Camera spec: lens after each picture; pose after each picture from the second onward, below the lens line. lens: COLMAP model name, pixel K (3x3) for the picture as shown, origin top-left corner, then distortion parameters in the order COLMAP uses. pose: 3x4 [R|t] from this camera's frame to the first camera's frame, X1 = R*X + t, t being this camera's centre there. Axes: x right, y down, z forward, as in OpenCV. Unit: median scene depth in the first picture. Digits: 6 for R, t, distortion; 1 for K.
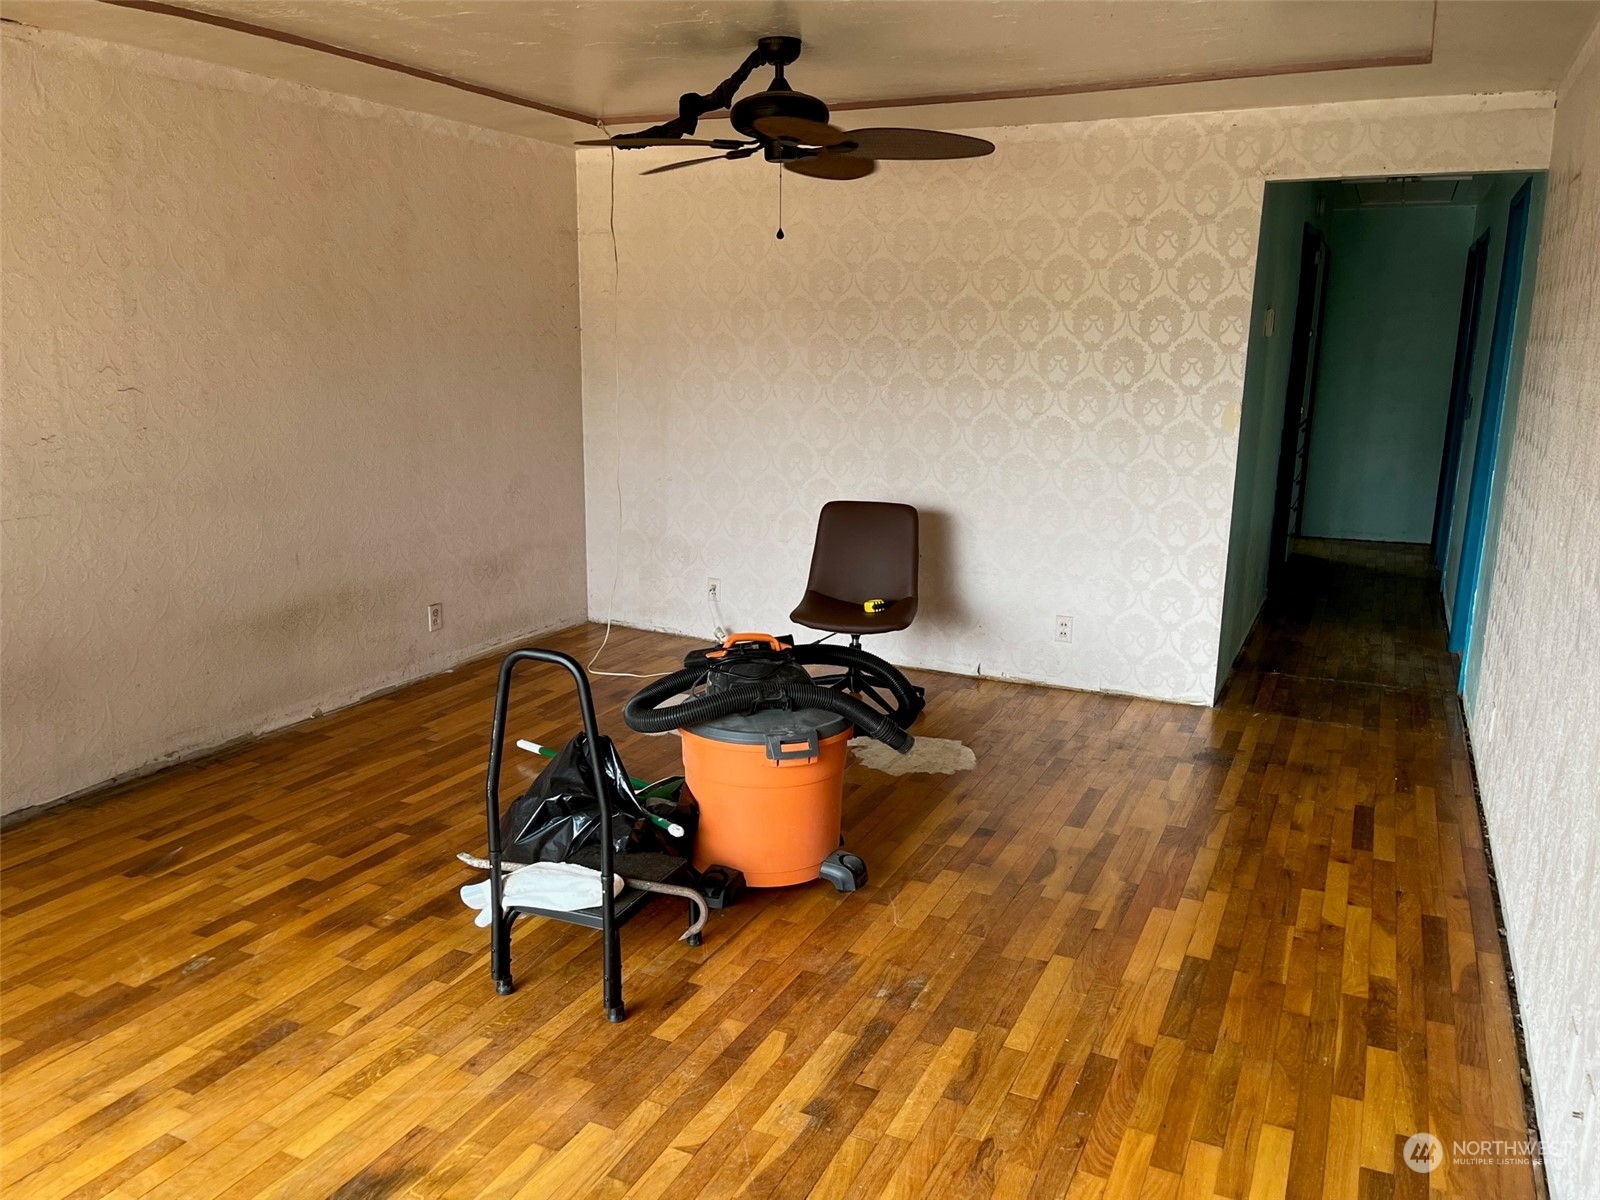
lens RADIAL K [[1211.0, 0, 800.0], [0, 1211.0, 598.4], [0, 0, 1]] dist [0.054984, -0.043253]
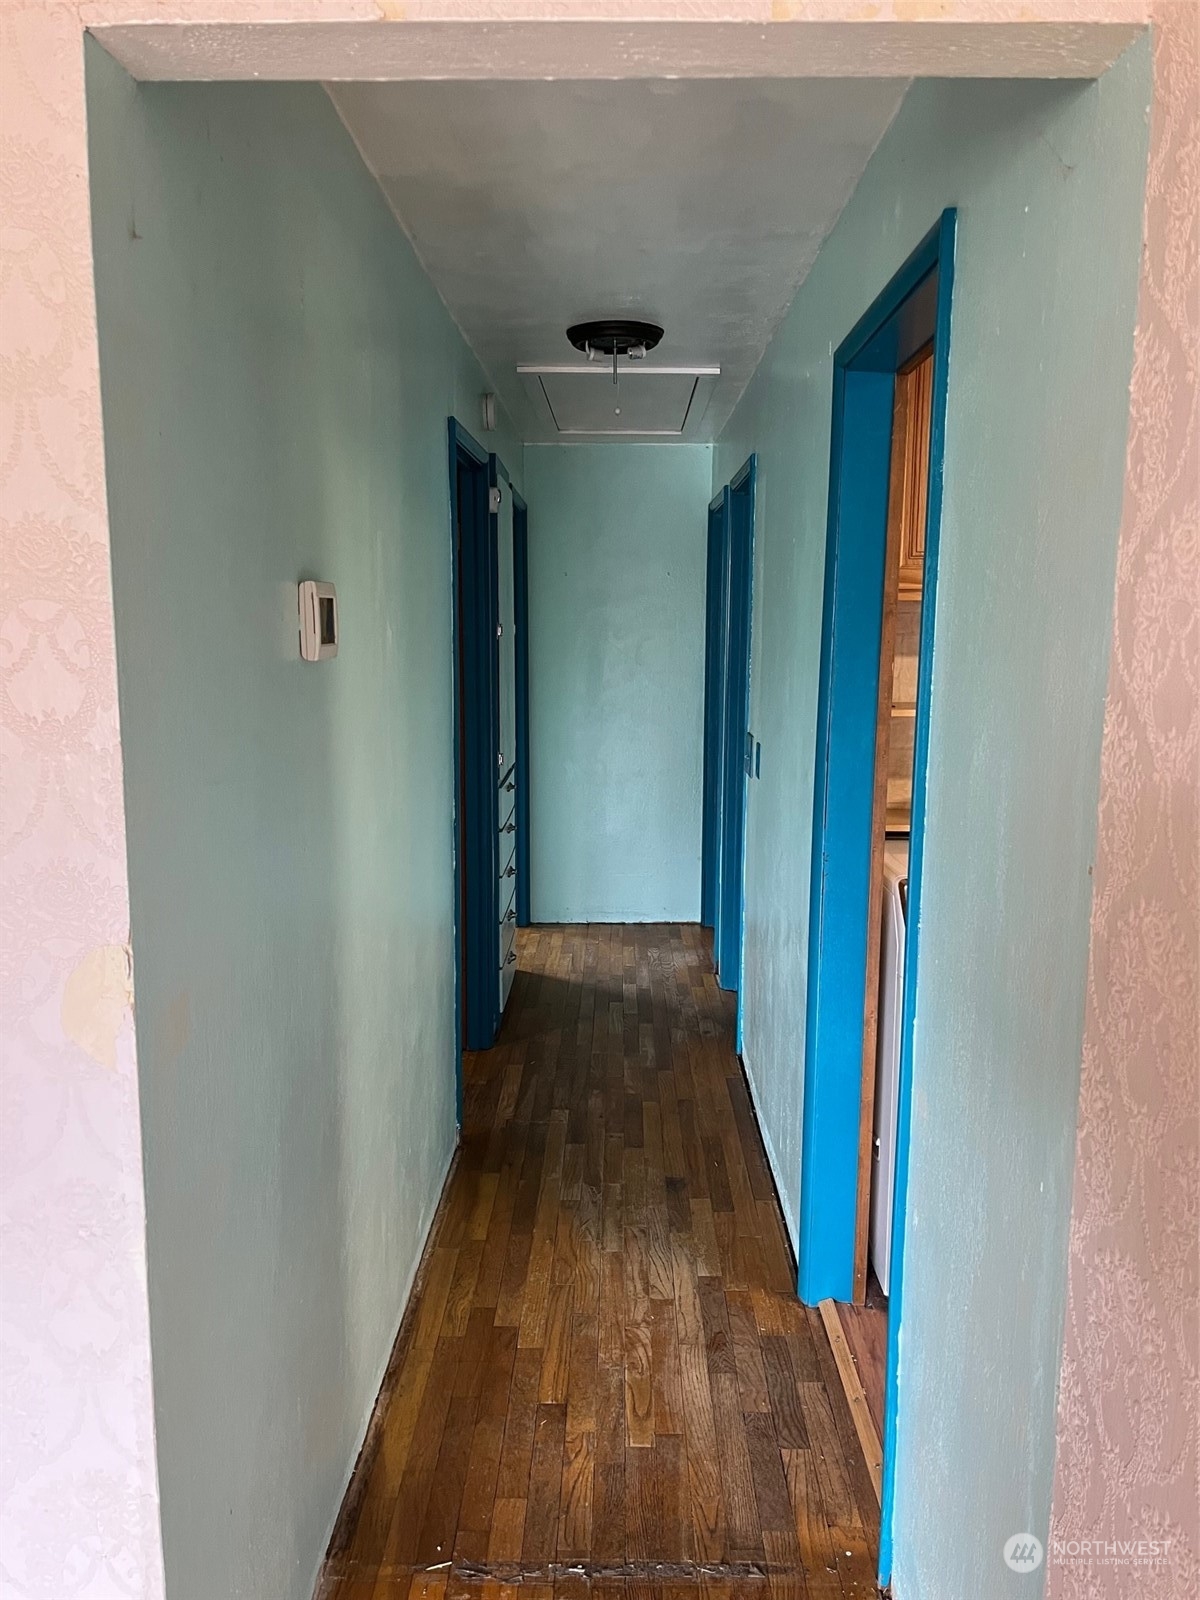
lens RADIAL K [[1211.0, 0, 599.5], [0, 1211.0, 801.2], [0, 0, 1]] dist [0.054984, -0.043253]
pose [[0.910482, -0.068428, 0.407848, 0.256854], [0.094354, 0.994576, -0.043770, -0.124012], [-0.402641, 0.078334, 0.912000, 0.539178]]
